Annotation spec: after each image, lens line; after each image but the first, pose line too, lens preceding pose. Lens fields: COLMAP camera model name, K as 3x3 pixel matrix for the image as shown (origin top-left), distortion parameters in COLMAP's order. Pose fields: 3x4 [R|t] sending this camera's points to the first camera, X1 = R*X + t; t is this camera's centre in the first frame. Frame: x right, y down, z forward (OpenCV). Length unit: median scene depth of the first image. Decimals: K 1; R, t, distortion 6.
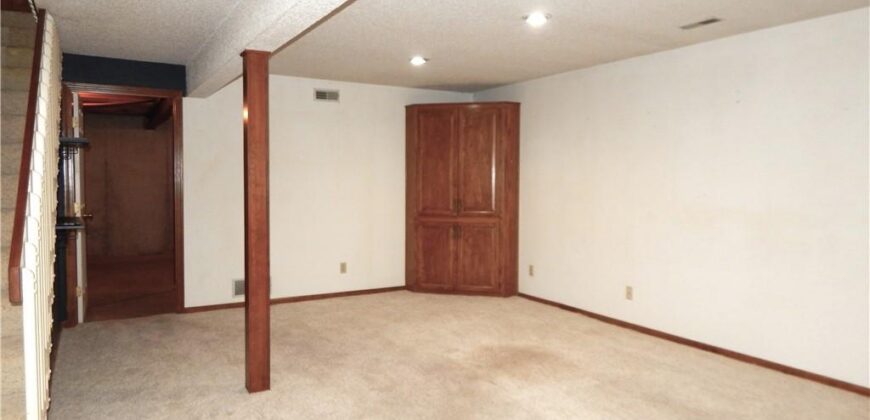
lens RADIAL K [[579.9, 0, 431.5], [0, 579.9, 211.1], [0, 0, 1]] dist [-0.011188, 0.003246]
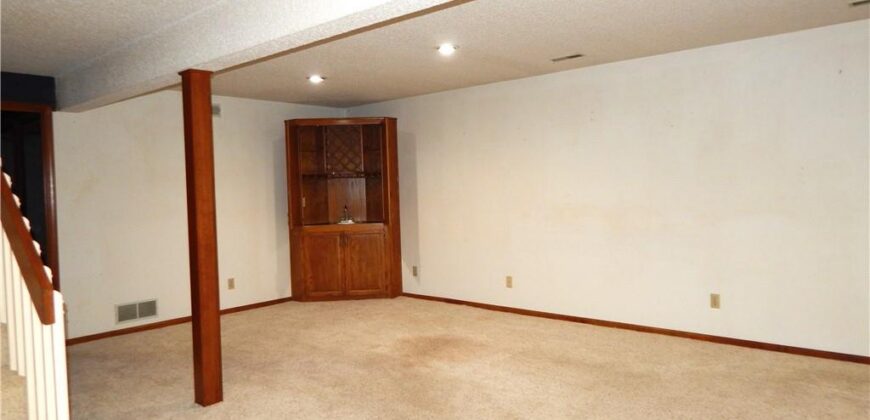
lens RADIAL K [[579.9, 0, 439.0], [0, 579.9, 208.2], [0, 0, 1]] dist [-0.011188, 0.003246]
pose [[0.947029, -0.045163, 0.317958, -0.193828], [0.052761, 0.998490, -0.015321, 0.004752], [-0.316786, 0.031285, 0.947981, -0.081740]]
